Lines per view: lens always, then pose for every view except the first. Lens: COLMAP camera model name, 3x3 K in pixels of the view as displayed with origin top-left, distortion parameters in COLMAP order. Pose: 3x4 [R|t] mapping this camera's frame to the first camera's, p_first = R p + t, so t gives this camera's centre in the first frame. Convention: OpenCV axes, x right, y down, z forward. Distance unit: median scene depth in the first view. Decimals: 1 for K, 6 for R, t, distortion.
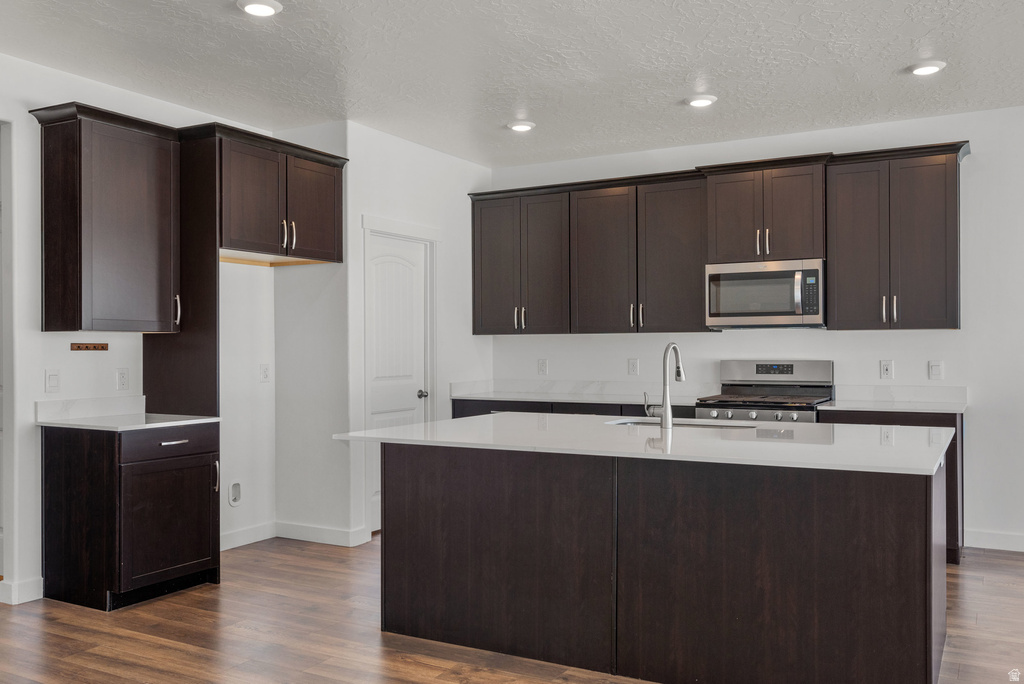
lens RADIAL K [[876.3, 0, 512.0], [0, 876.3, 342.0], [0, 0, 1]] dist [0.003386, -0.002846]
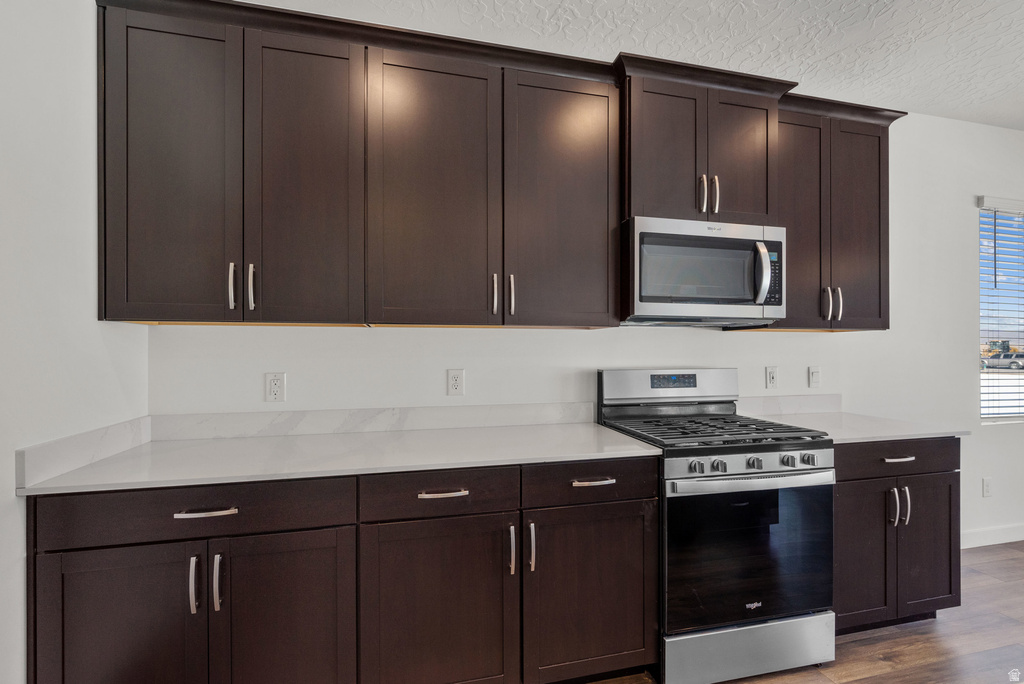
lens RADIAL K [[447.8, 0, 515.9], [0, 447.8, 353.2], [0, 0, 1]] dist [-0.001111, -0.000446]
pose [[0.726938, 0.000616, 0.686703, -0.057214], [-0.006190, 0.999965, 0.005656, 0.006778], [-0.686675, -0.008362, 0.726916, 0.880800]]
